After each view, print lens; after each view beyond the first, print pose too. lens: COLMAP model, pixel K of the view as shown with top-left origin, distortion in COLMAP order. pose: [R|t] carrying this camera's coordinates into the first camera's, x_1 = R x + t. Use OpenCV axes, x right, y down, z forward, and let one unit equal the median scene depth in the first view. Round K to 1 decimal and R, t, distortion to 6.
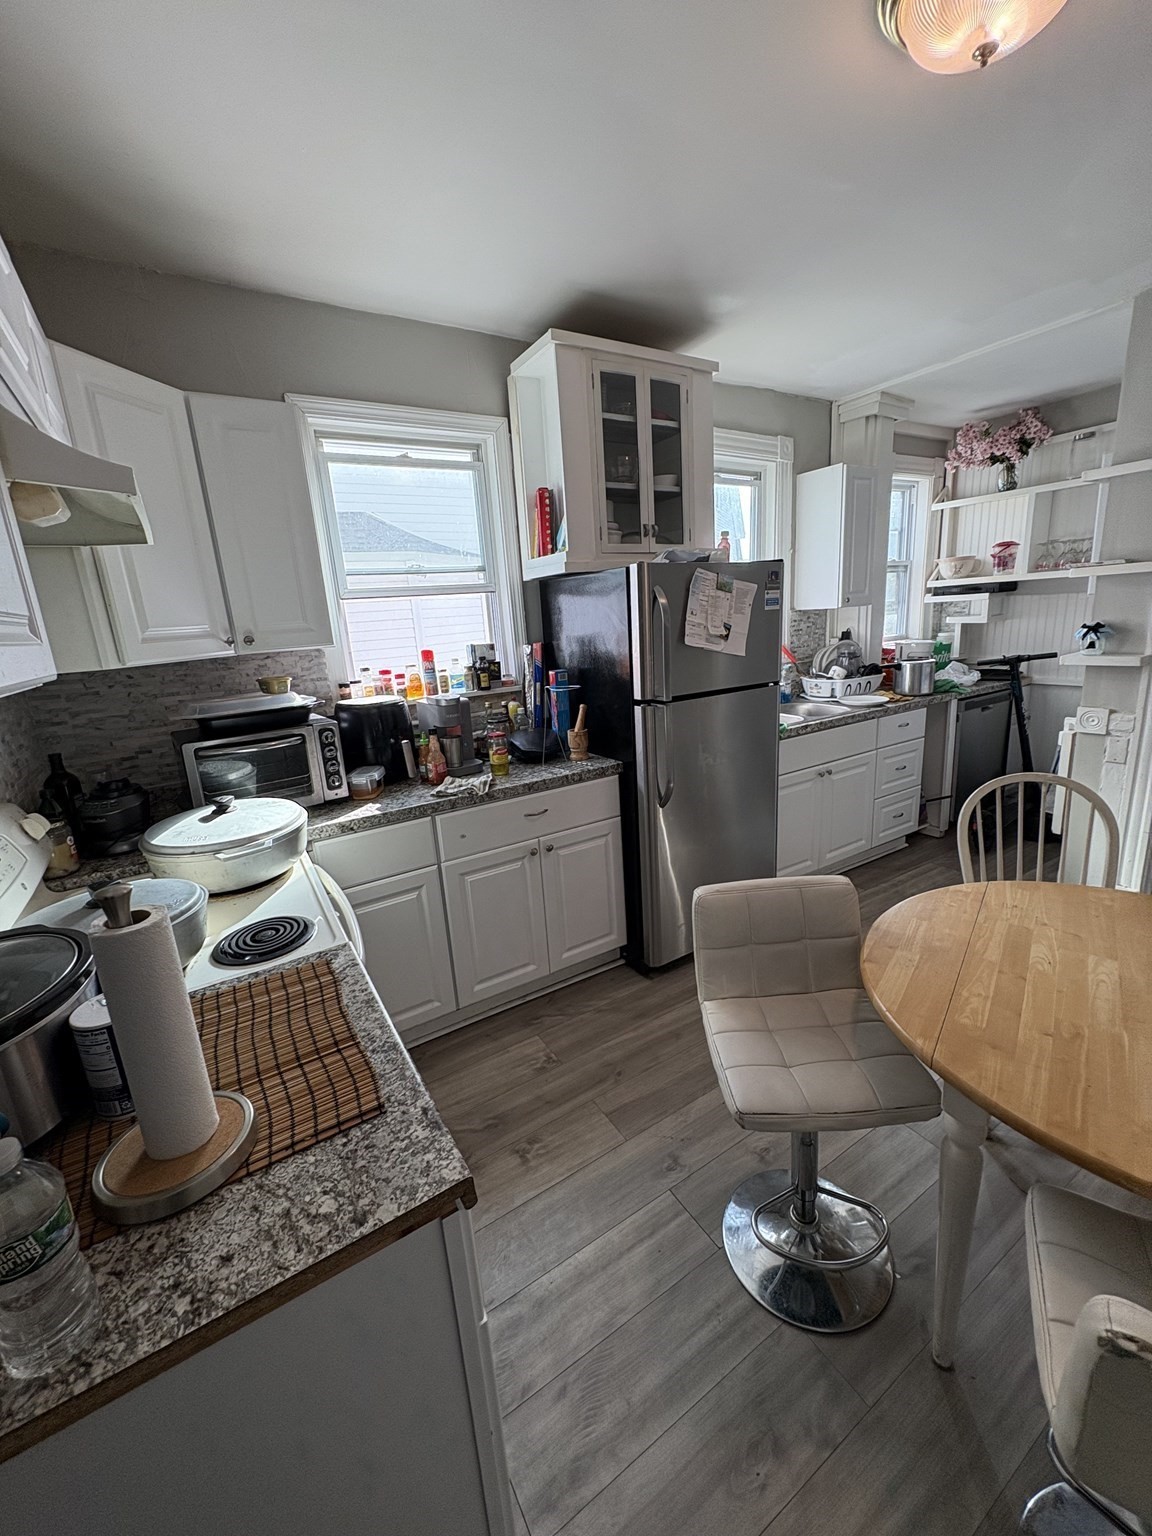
lens RADIAL K [[612.8, 0, 576.2], [0, 612.8, 770.1], [0, 0, 1]] dist [-0.001460, 0.000299]
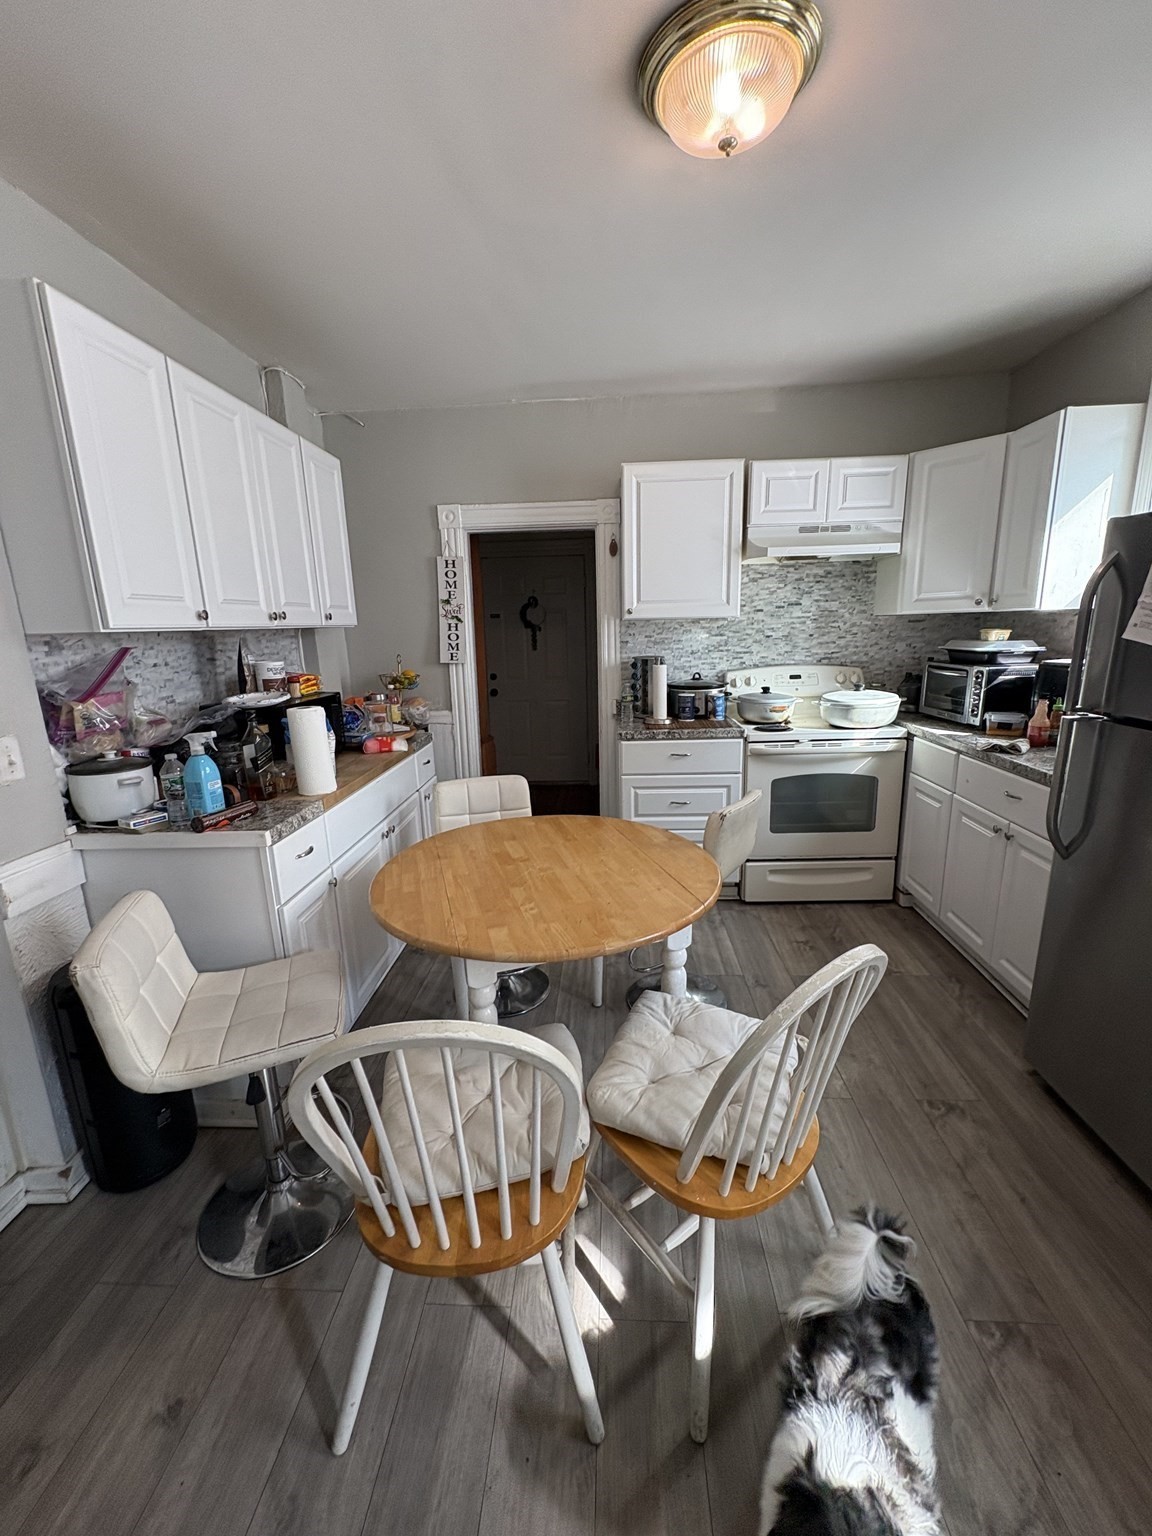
lens RADIAL K [[612.8, 0, 577.4], [0, 612.8, 766.3], [0, 0, 1]] dist [-0.001460, 0.000299]
pose [[-0.566179, 0.264693, -0.780627, 1.021095], [-0.135912, 0.904098, 0.405134, -0.258655], [0.813000, 0.335475, -0.475907, 0.851105]]
